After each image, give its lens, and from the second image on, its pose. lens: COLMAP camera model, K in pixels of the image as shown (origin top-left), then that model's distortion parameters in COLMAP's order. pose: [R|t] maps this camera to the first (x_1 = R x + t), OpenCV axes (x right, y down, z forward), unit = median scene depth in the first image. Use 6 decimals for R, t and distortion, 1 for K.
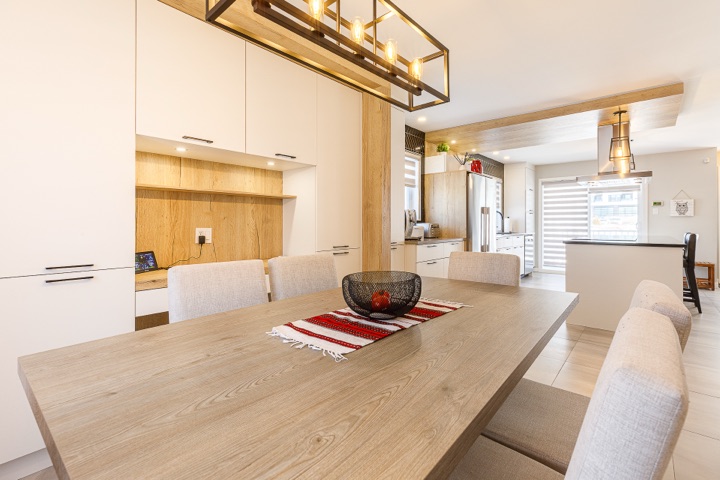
lens RADIAL K [[331.9, 0, 378.2], [0, 331.9, 221.5], [0, 0, 1]] dist [0.018193, 0.000083]
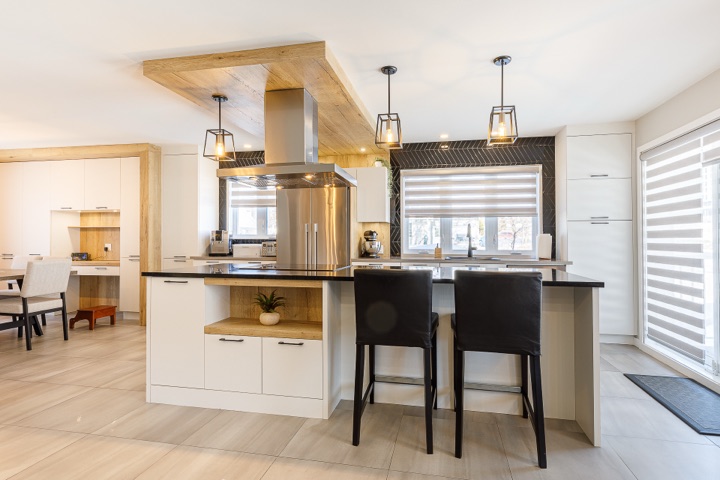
lens RADIAL K [[371.9, 0, 378.6], [0, 371.9, 237.5], [0, 0, 1]] dist [-0.000877, -0.000166]
pose [[0.484753, -0.003688, -0.874643, 2.168871], [0.003982, 0.999990, -0.002010, -0.007384], [0.874642, -0.002508, 0.484763, 1.212275]]
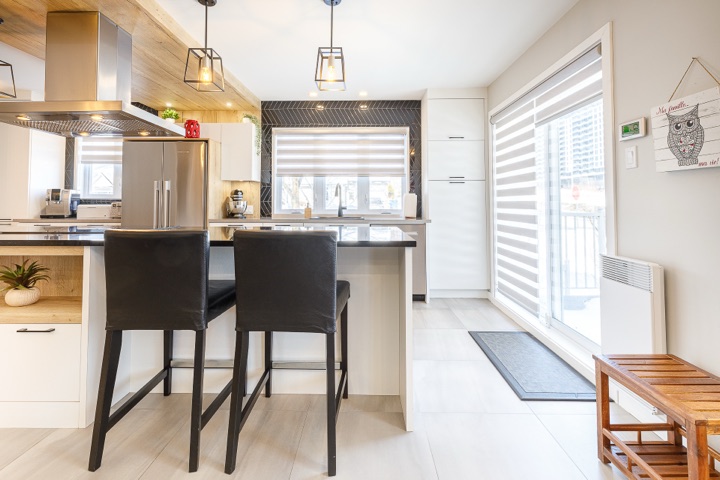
lens RADIAL K [[335.1, 0, 364.5], [0, 335.1, 194.5], [0, 0, 1]] dist [0.001413, 0.000055]
pose [[0.630529, -0.020108, -0.775905, 2.137864], [0.005159, 0.999751, -0.021717, 0.013917], [0.776148, 0.009690, 0.630476, 1.535510]]
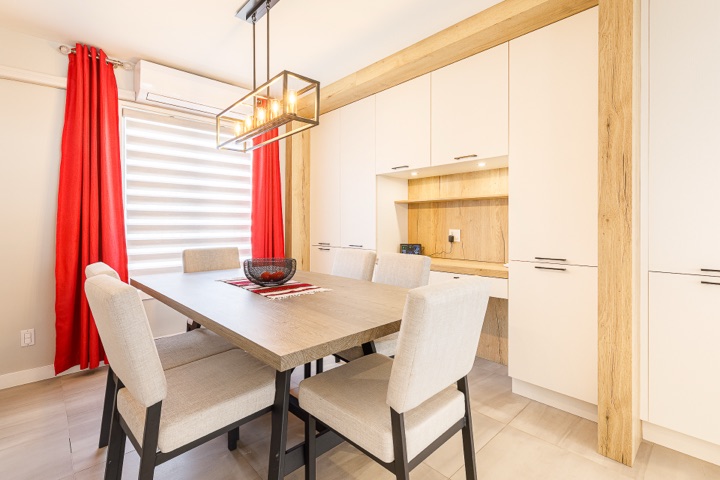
lens RADIAL K [[338.4, 0, 363.1], [0, 338.4, 226.7], [0, 0, 1]] dist [0.002538, 0.000528]
pose [[-0.124185, 0.008497, -0.992223, 0.665047], [0.008644, 0.999935, 0.007481, -0.001940], [0.992221, -0.007648, -0.124250, 0.728953]]
